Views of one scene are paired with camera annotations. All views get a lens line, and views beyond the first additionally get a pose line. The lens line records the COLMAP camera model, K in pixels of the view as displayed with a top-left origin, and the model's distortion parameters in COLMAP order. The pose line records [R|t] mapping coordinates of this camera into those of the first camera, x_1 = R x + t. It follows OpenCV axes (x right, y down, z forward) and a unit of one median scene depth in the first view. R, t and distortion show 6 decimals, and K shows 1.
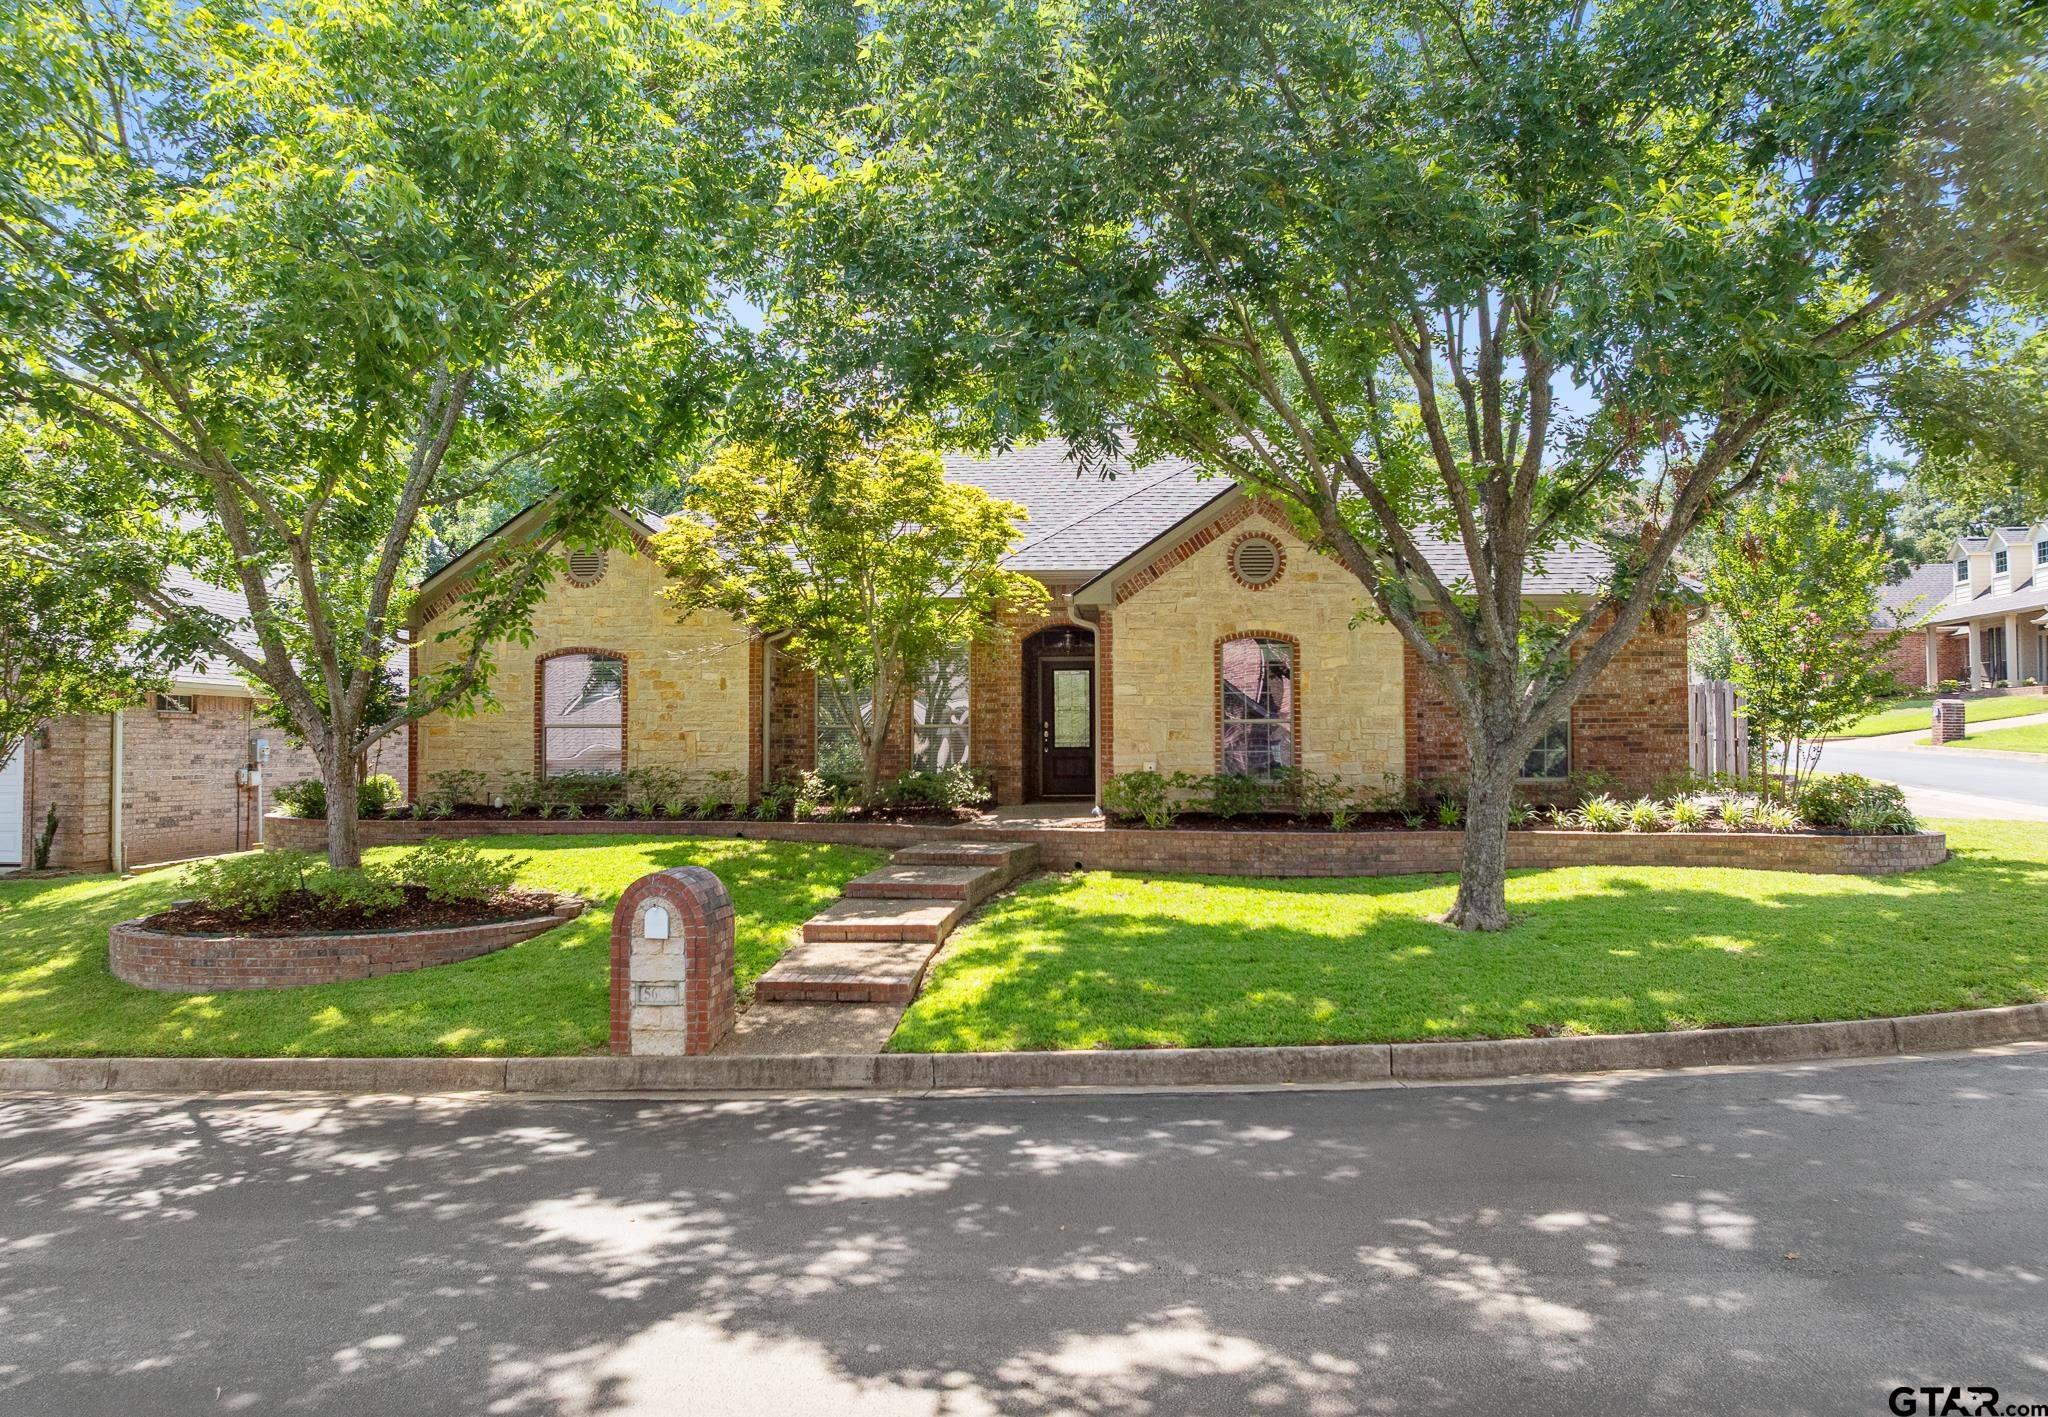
lens RADIAL K [[1408.4, 0, 1014.5], [0, 1408.4, 720.1], [0, 0, 1]] dist [-0.052705, 0.008455]
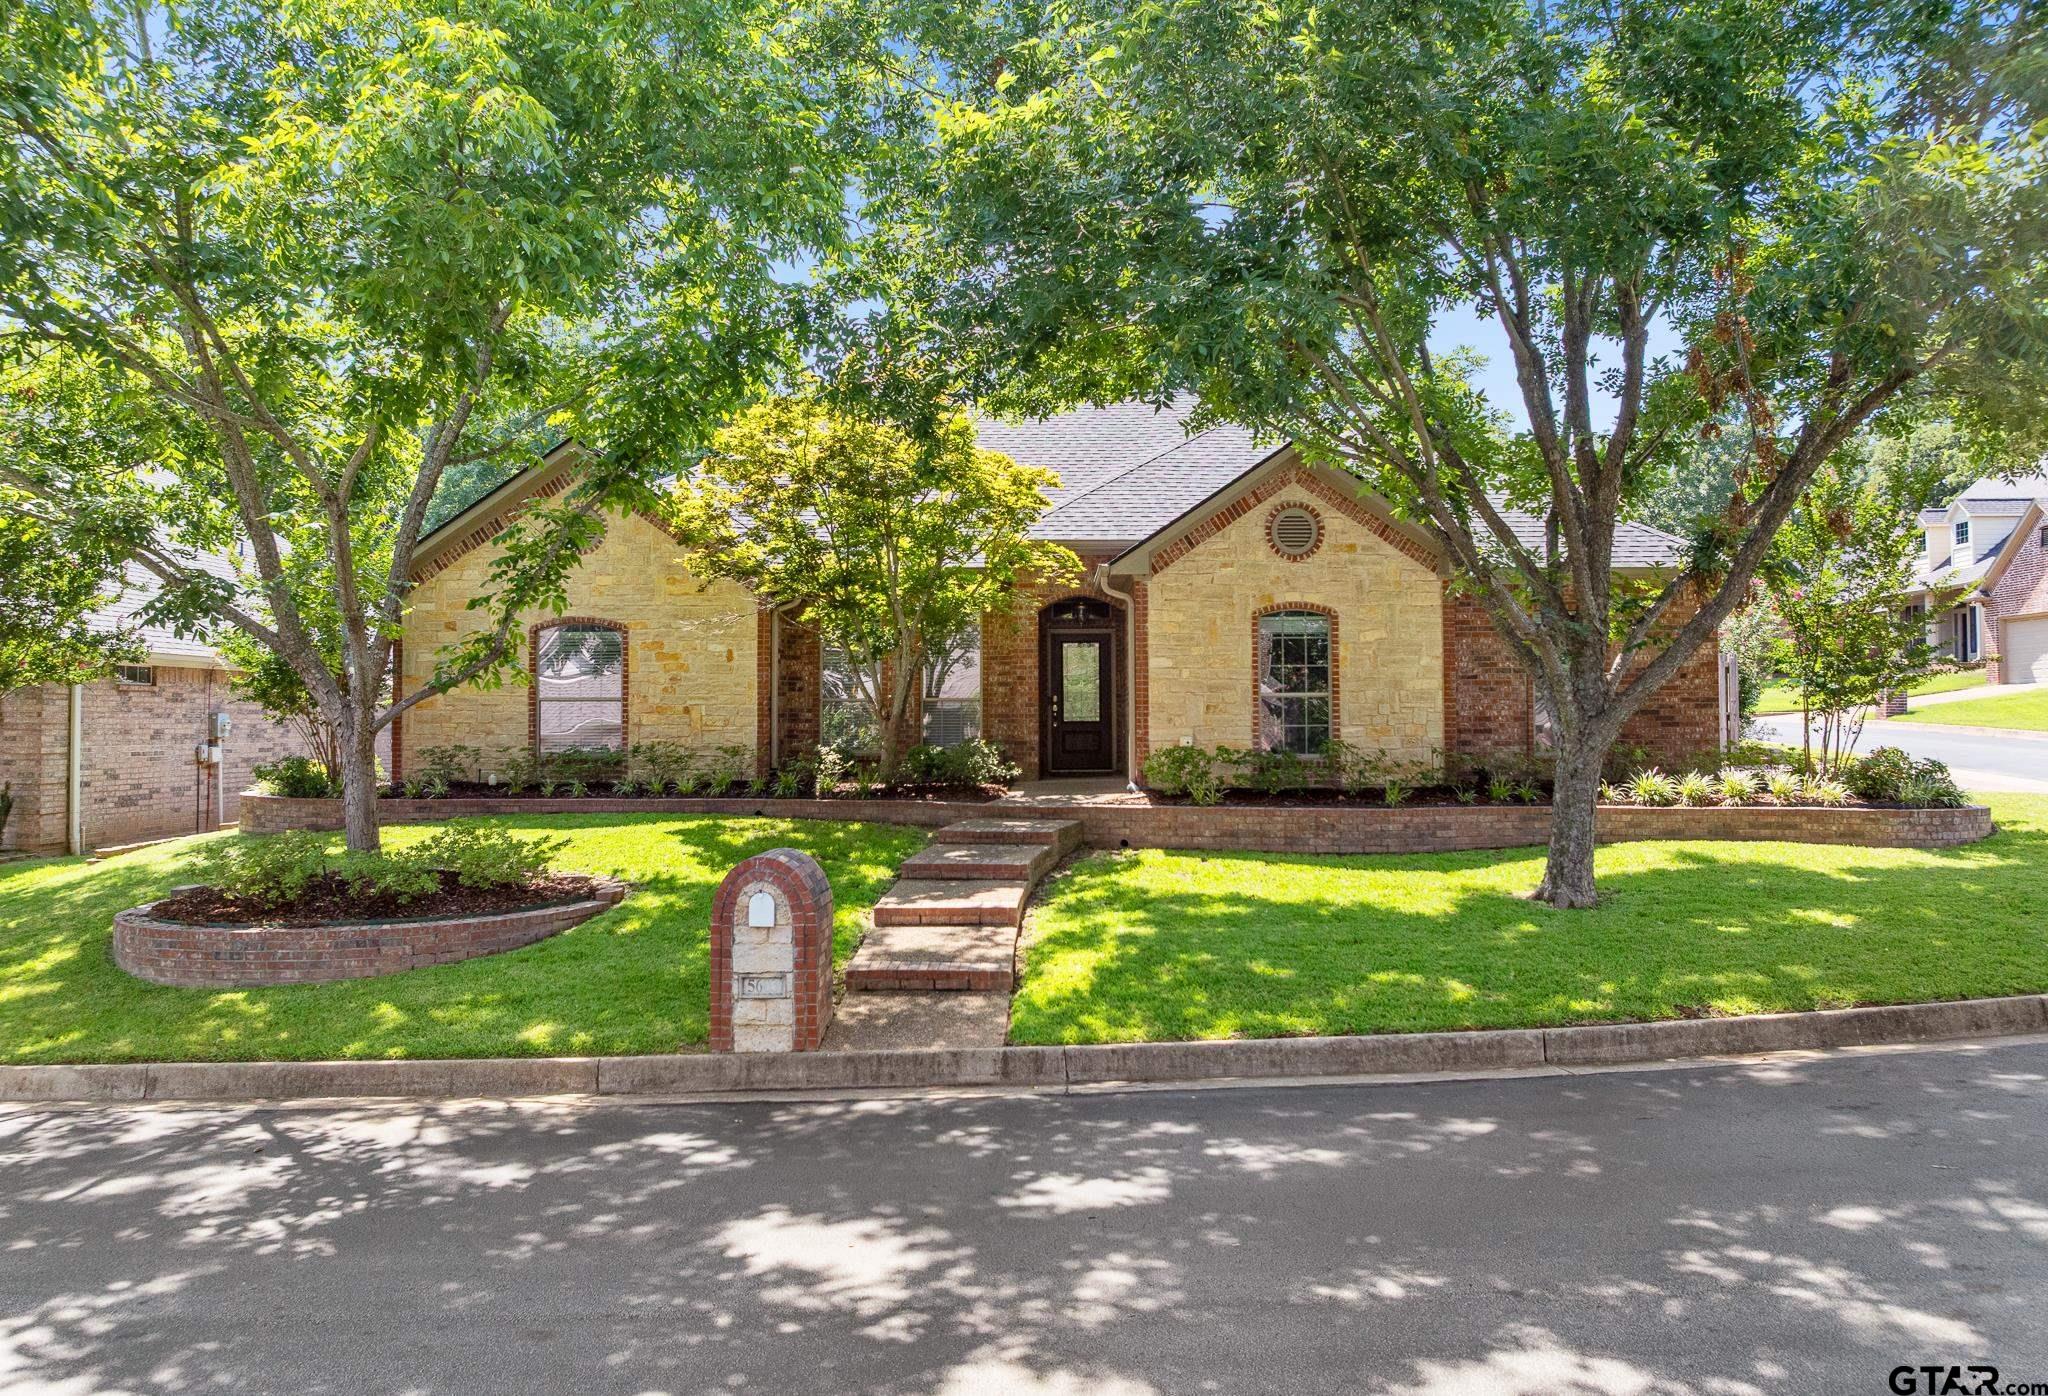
lens RADIAL K [[1412.8, 0, 1021.4], [0, 1412.8, 692.5], [0, 0, 1]] dist [-0.054720, 0.018138]
pose [[0.998078, 0.001123, 0.061954, -0.100814], [-0.001046, 0.999999, -0.001276, 0.000920], [-0.061955, 0.001209, 0.998078, 0.037879]]
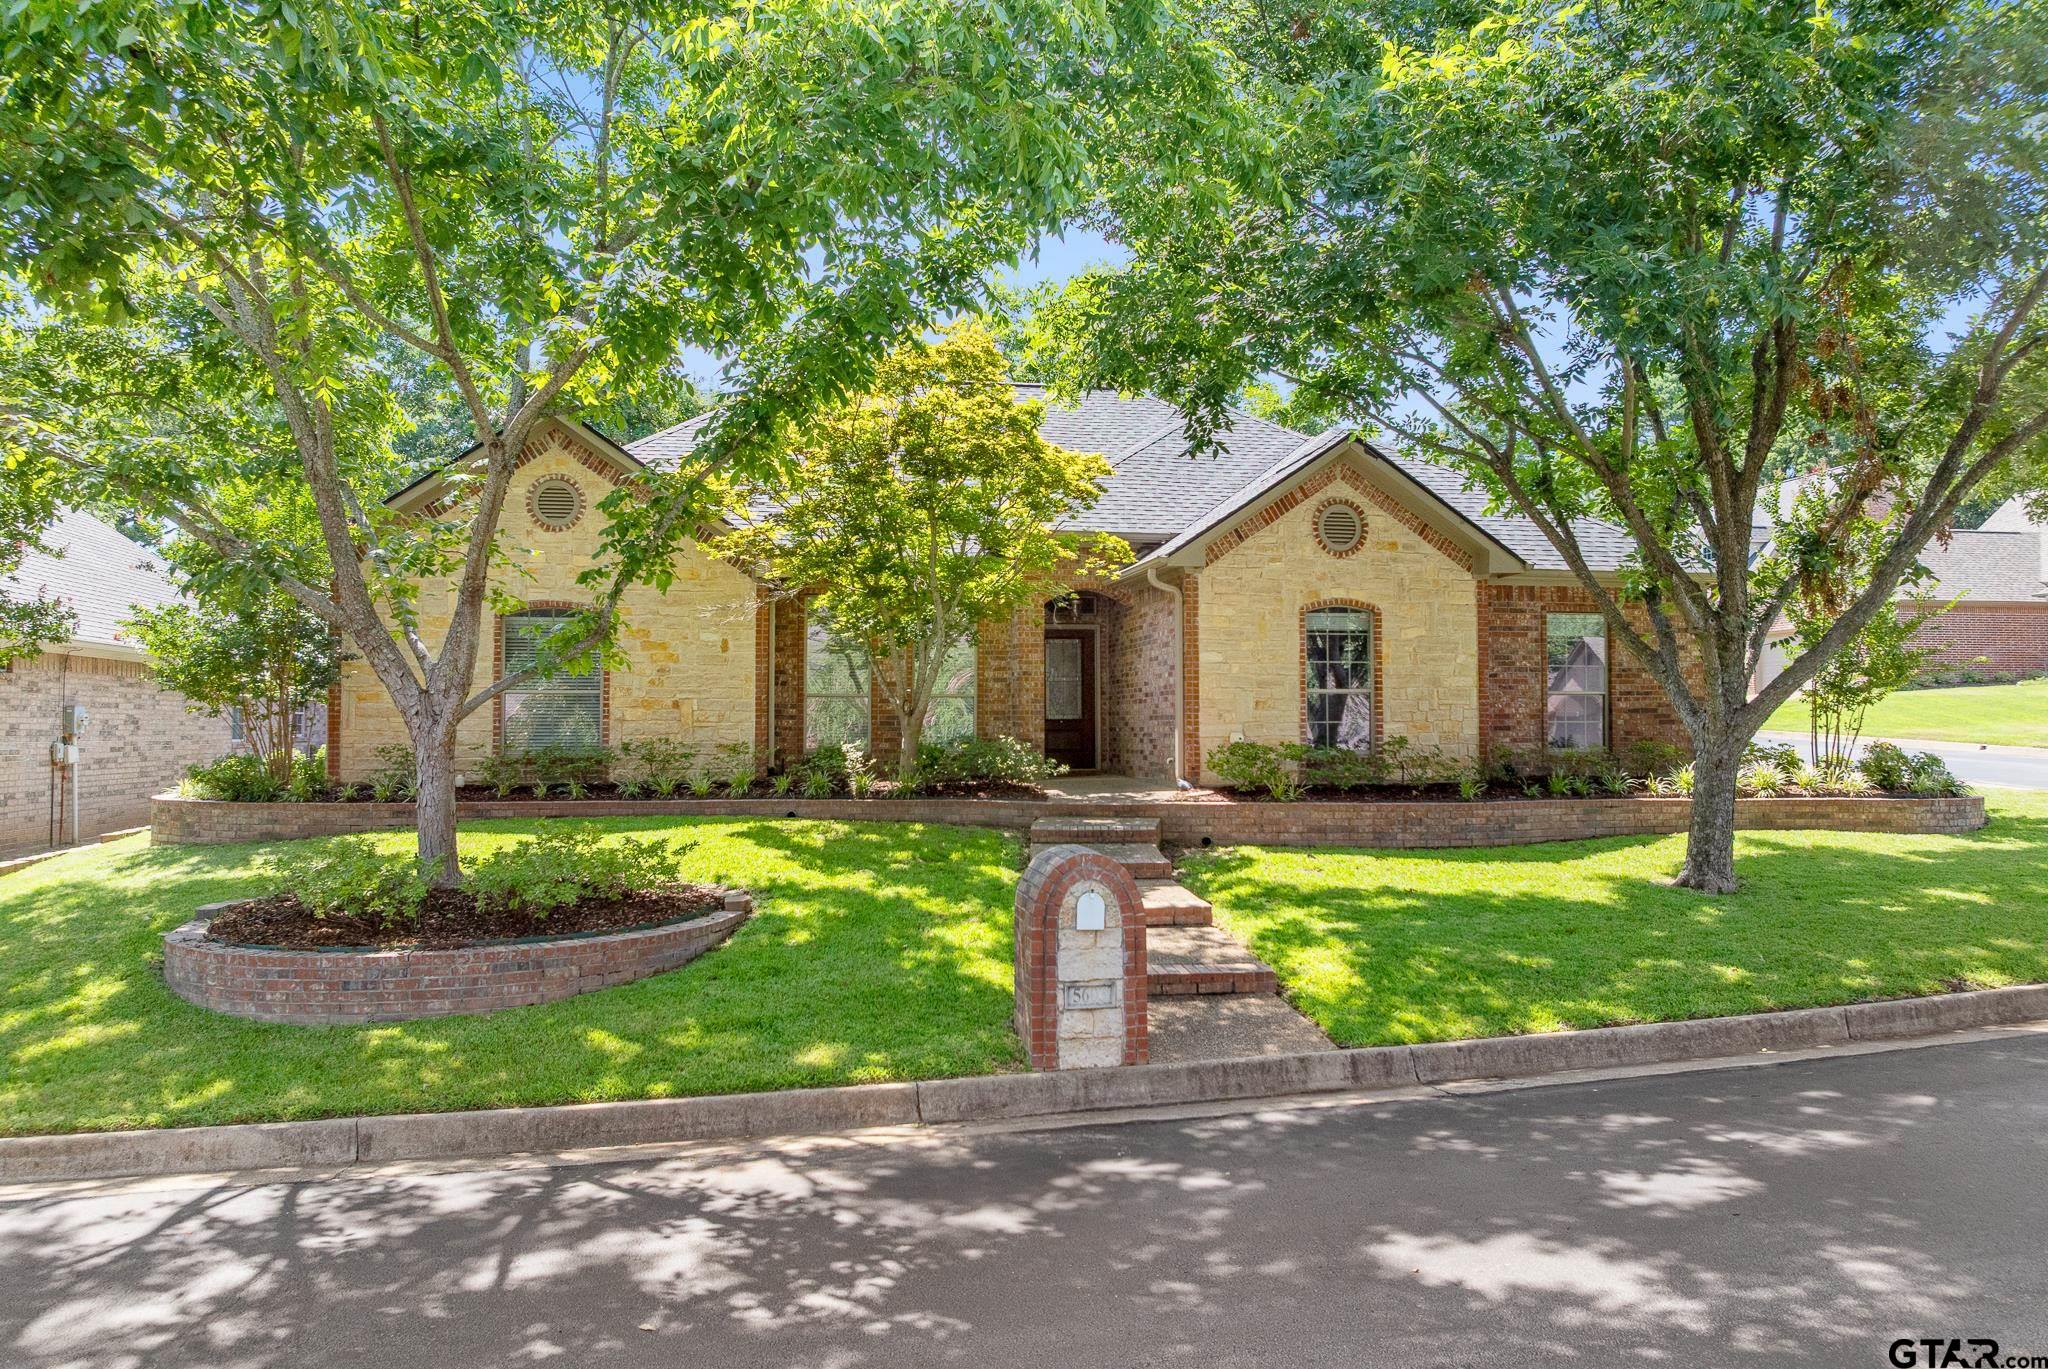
lens RADIAL K [[1431.8, 0, 1037.0], [0, 1431.8, 668.0], [0, 0, 1]] dist [-0.054404, 0.014366]
pose [[0.966382, 0.012726, 0.256795, -0.366581], [-0.006924, 0.999700, -0.023486, 0.012301], [-0.257017, 0.020918, 0.966180, 0.116822]]
